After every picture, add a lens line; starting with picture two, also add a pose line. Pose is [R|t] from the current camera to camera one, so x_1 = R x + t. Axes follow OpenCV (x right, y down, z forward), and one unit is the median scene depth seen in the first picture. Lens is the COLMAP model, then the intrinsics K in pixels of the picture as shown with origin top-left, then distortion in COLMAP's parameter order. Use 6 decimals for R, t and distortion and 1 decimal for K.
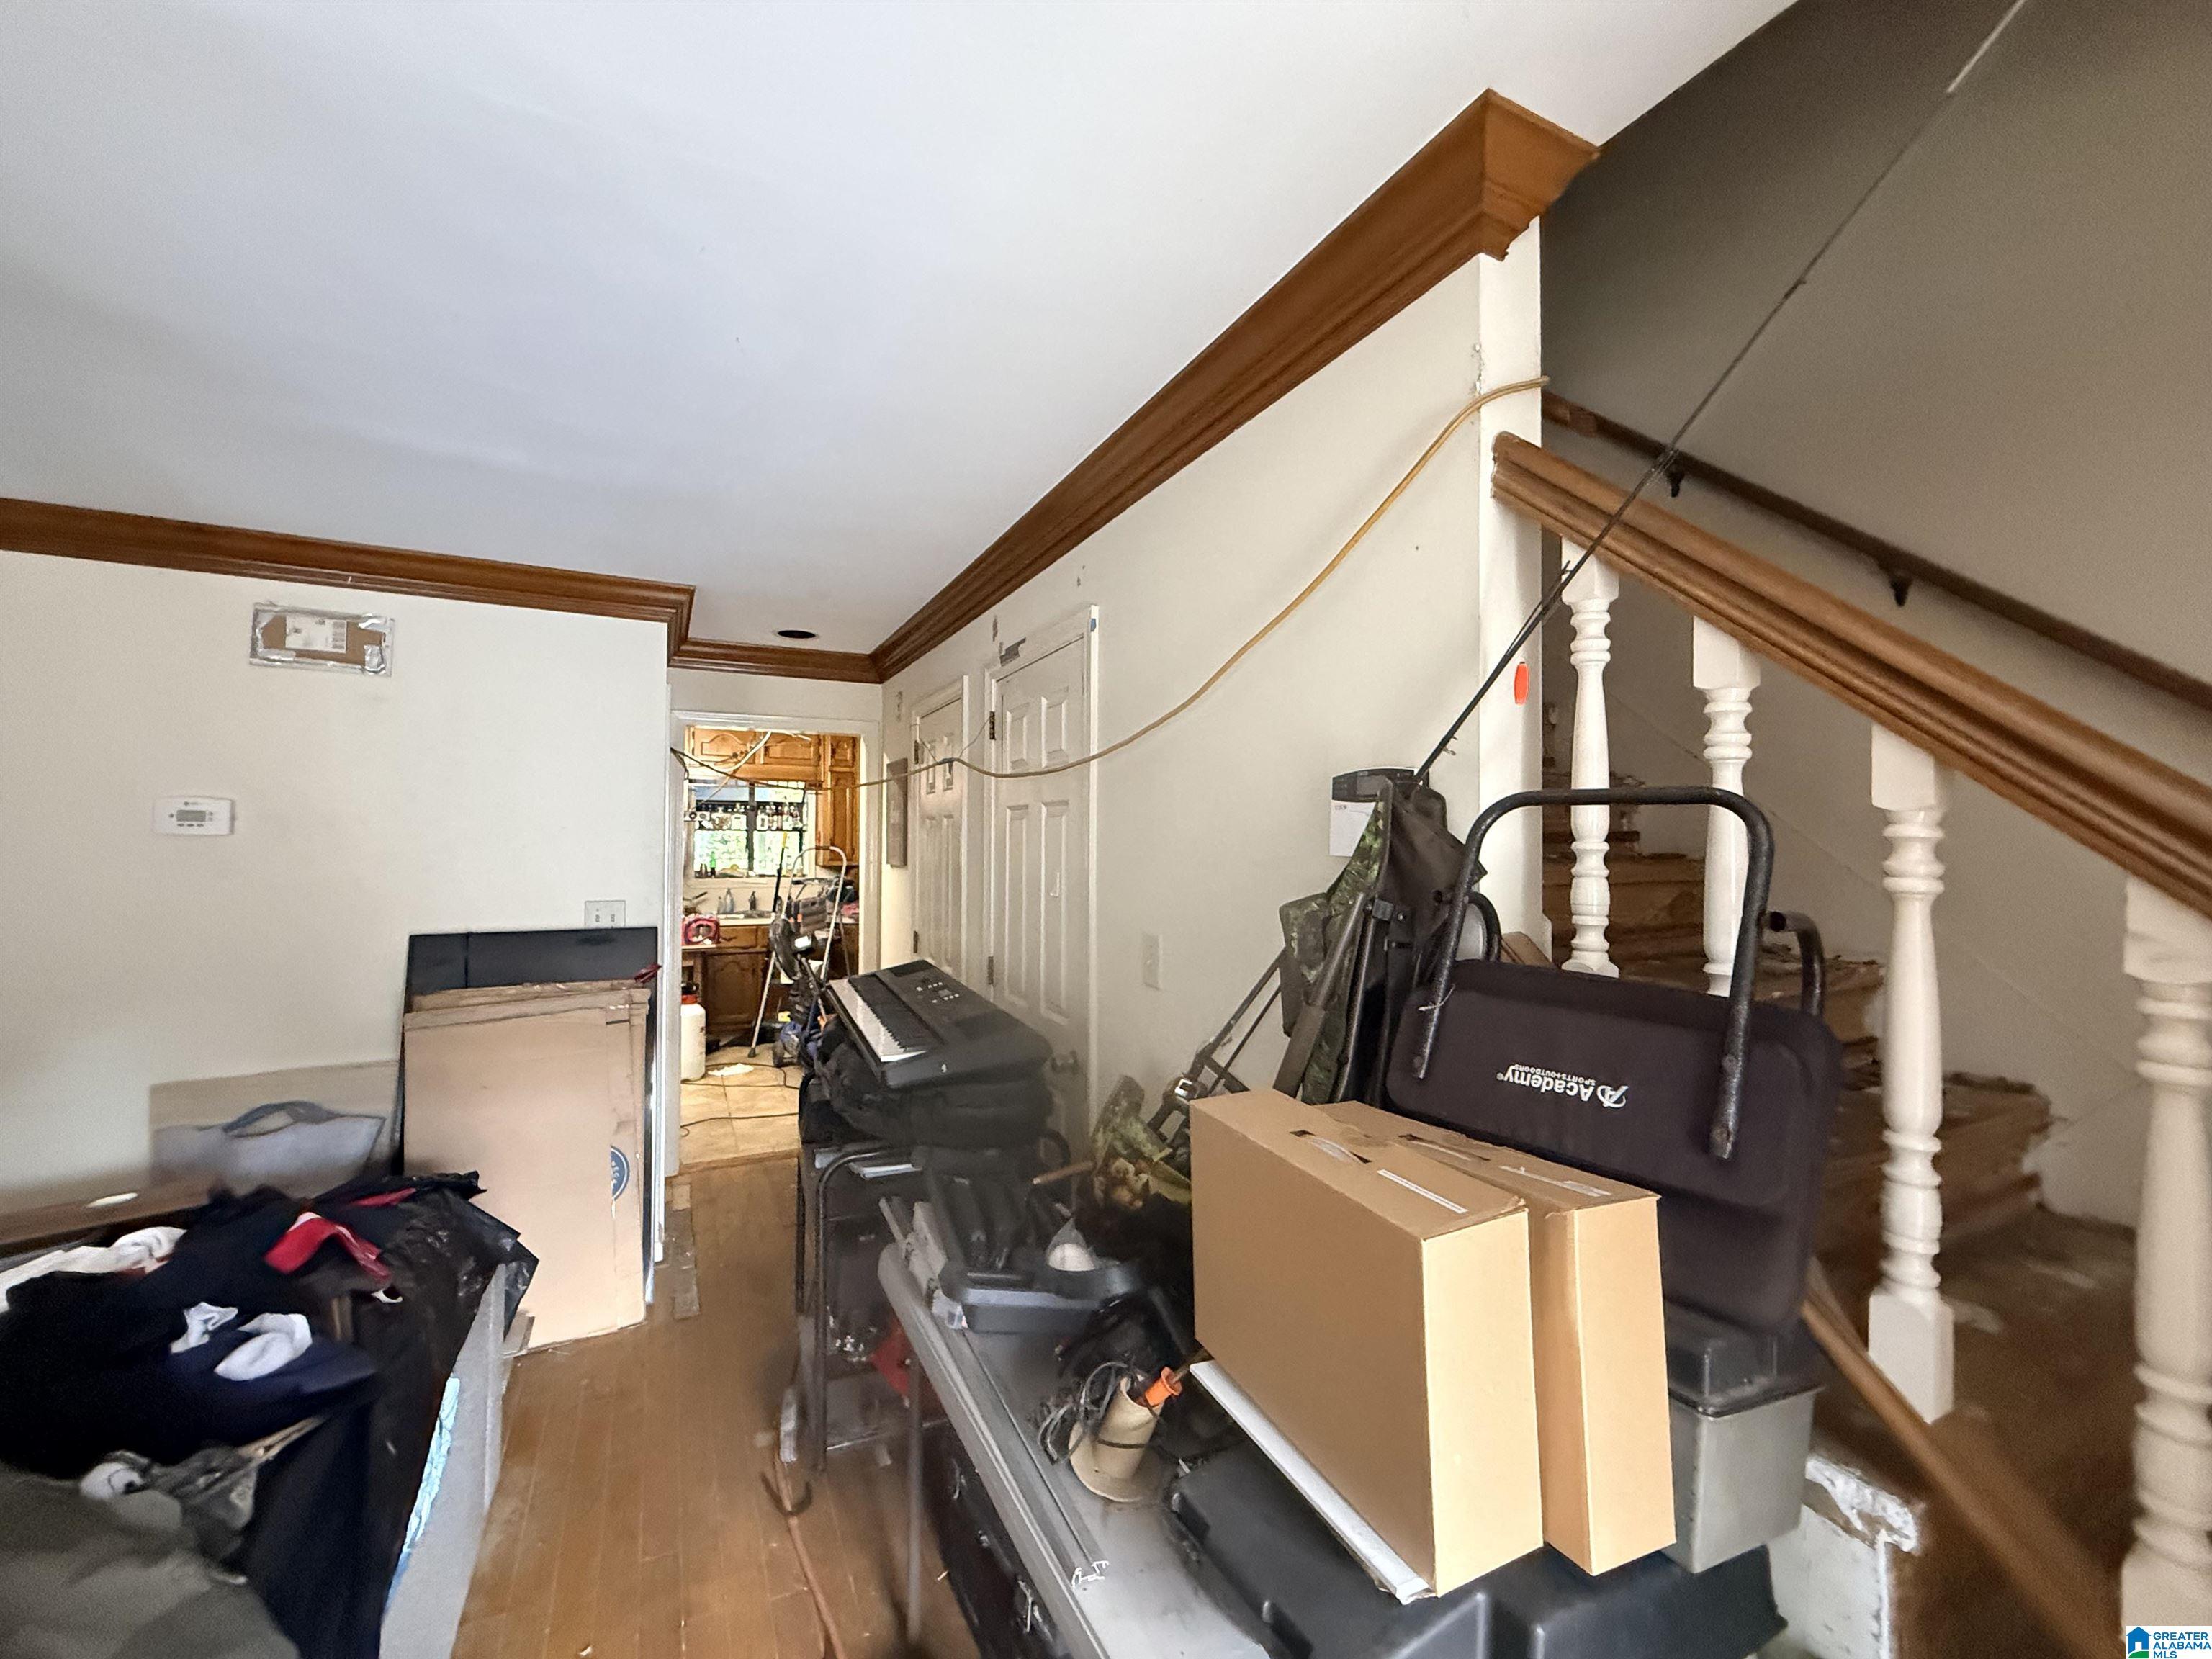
lens RADIAL K [[889.1, 0, 1100.3], [0, 889.1, 825.7], [0, 0, 1]] dist [0.000467, 0.000161]
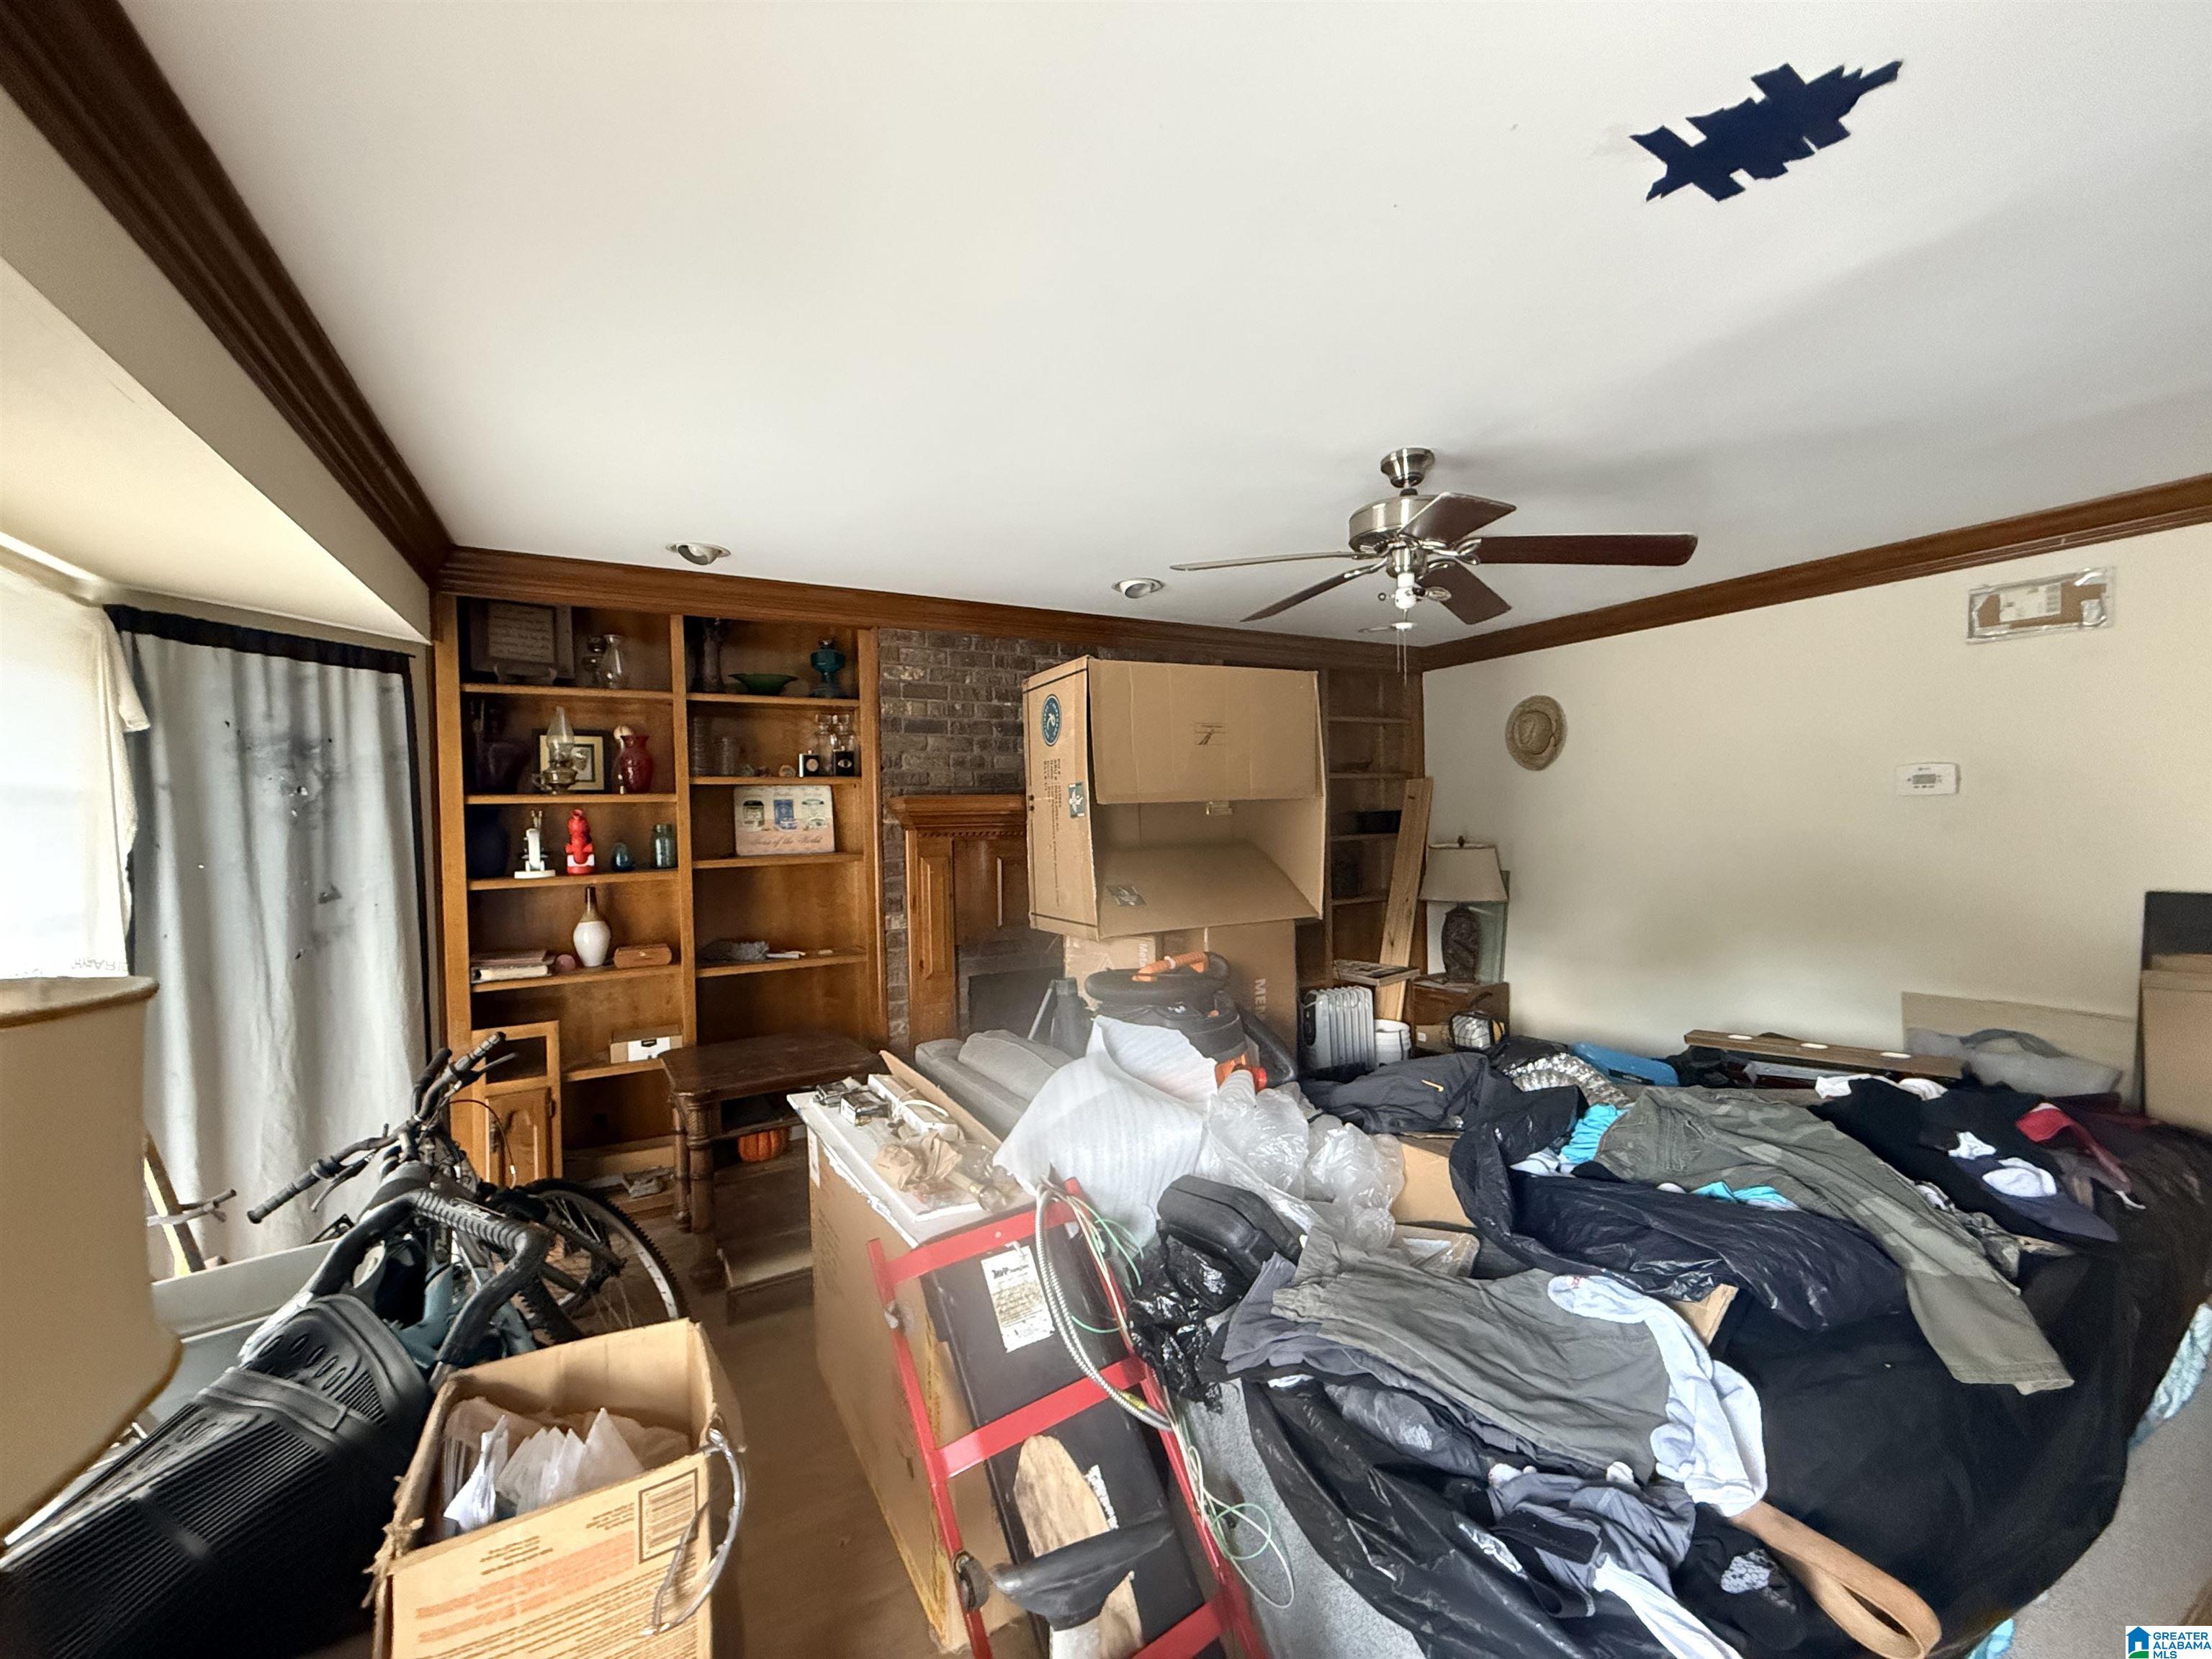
lens RADIAL K [[889.1, 0, 1100.3], [0, 889.1, 825.7], [0, 0, 1]] dist [0.000467, 0.000161]
pose [[0.042523, 0.008862, -0.999056, 0.205109], [0.047656, 0.998804, 0.010888, -0.019106], [0.997958, -0.048074, 0.042049, -0.249317]]
